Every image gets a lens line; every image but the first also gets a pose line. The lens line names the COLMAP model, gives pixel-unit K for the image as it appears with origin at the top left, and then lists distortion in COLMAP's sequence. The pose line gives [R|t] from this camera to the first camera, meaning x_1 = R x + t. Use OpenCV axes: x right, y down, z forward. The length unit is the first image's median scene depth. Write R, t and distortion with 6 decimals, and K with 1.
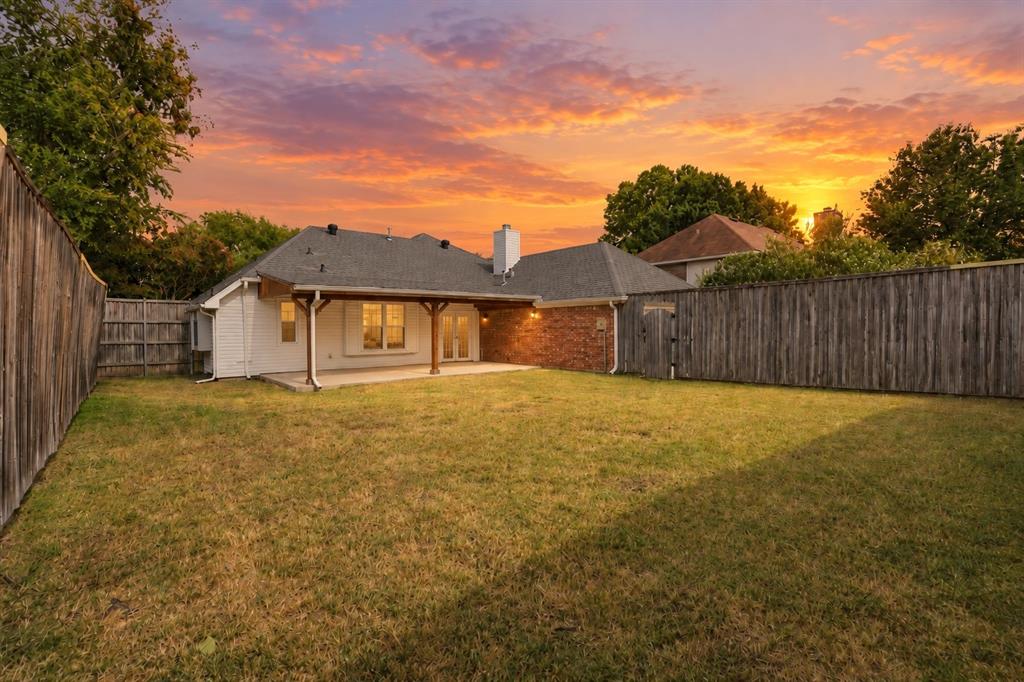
lens RADIAL K [[484.5, 0, 511.0], [0, 484.5, 330.7], [0, 0, 1]] dist [0.001410, -0.000050]
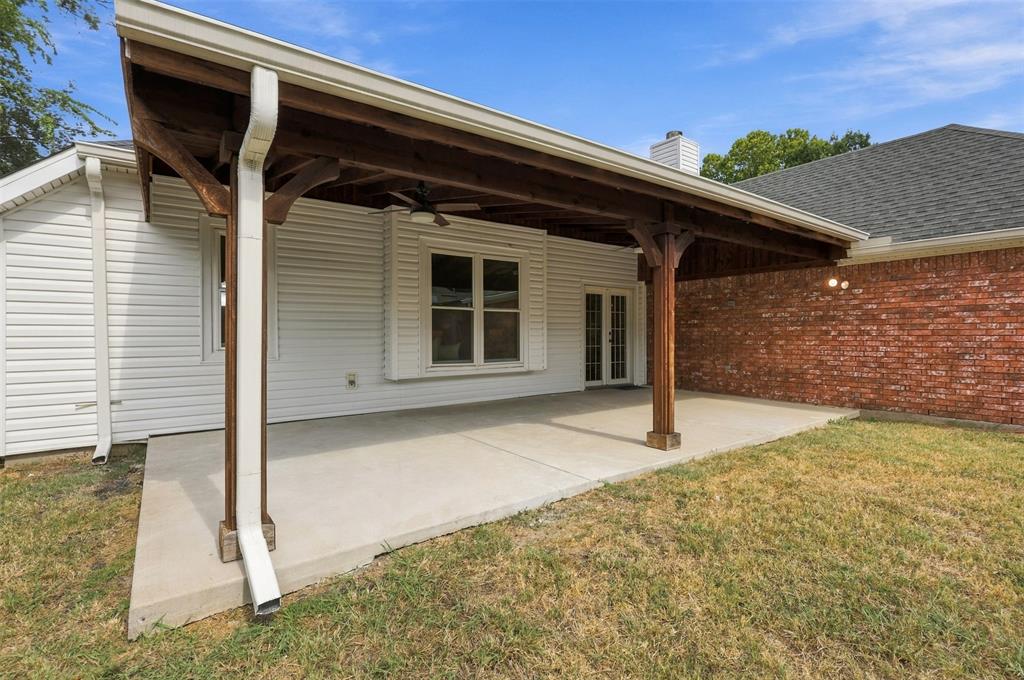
lens RADIAL K [[484.5, 0, 511.0], [0, 484.5, 329.7], [0, 0, 1]] dist [0.001410, -0.000050]
pose [[0.998104, 0.000491, -0.061541, -0.188297], [-0.001295, 0.999914, -0.013017, 0.013233], [0.061530, 0.013072, 0.998020, 0.527487]]
